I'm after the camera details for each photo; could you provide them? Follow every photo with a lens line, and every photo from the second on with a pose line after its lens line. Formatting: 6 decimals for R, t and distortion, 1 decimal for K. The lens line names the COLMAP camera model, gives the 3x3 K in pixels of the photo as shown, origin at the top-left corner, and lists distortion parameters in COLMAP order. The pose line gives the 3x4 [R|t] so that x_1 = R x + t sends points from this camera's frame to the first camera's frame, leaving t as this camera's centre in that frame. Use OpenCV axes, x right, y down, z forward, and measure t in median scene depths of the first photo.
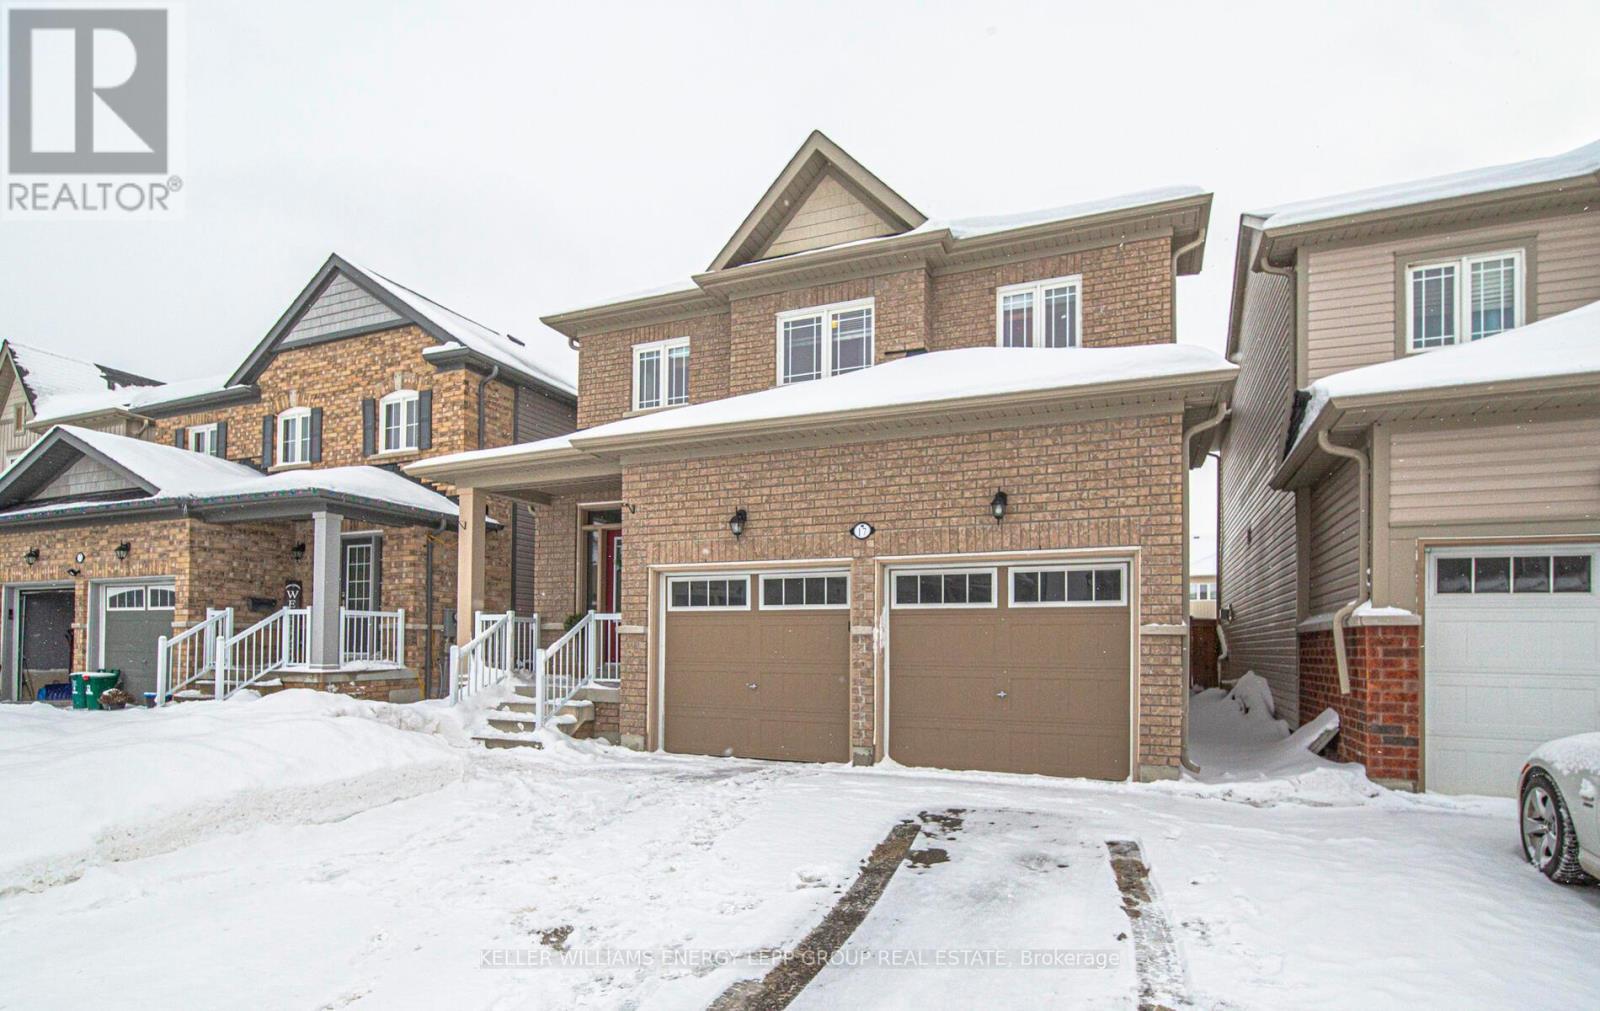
lens RADIAL K [[792.0, 0, 800.9], [0, 792.0, 543.2], [0, 0, 1]] dist [-0.001363, -0.000511]
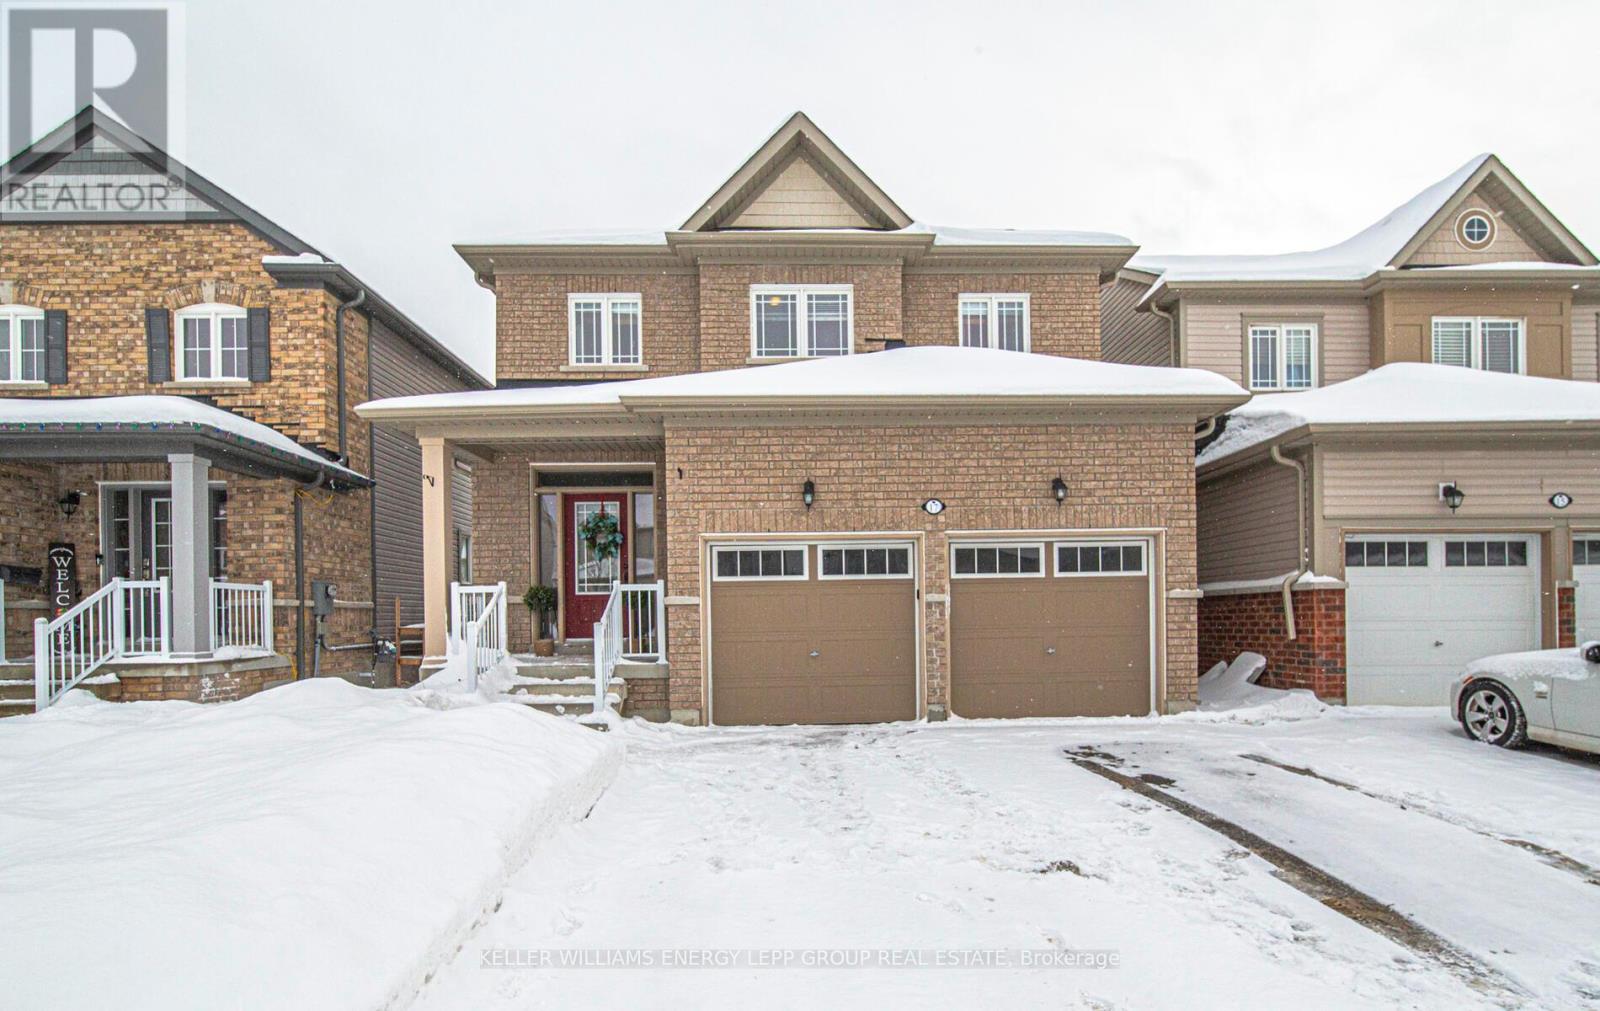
lens RADIAL K [[795.4, 0, 804.5], [0, 795.4, 527.1], [0, 0, 1]] dist [-0.000928, -0.000934]
pose [[0.913024, 0.026539, 0.407042, -0.443468], [-0.030938, 0.999512, 0.004227, 0.011210], [-0.406731, -0.016452, 0.913400, 0.060199]]
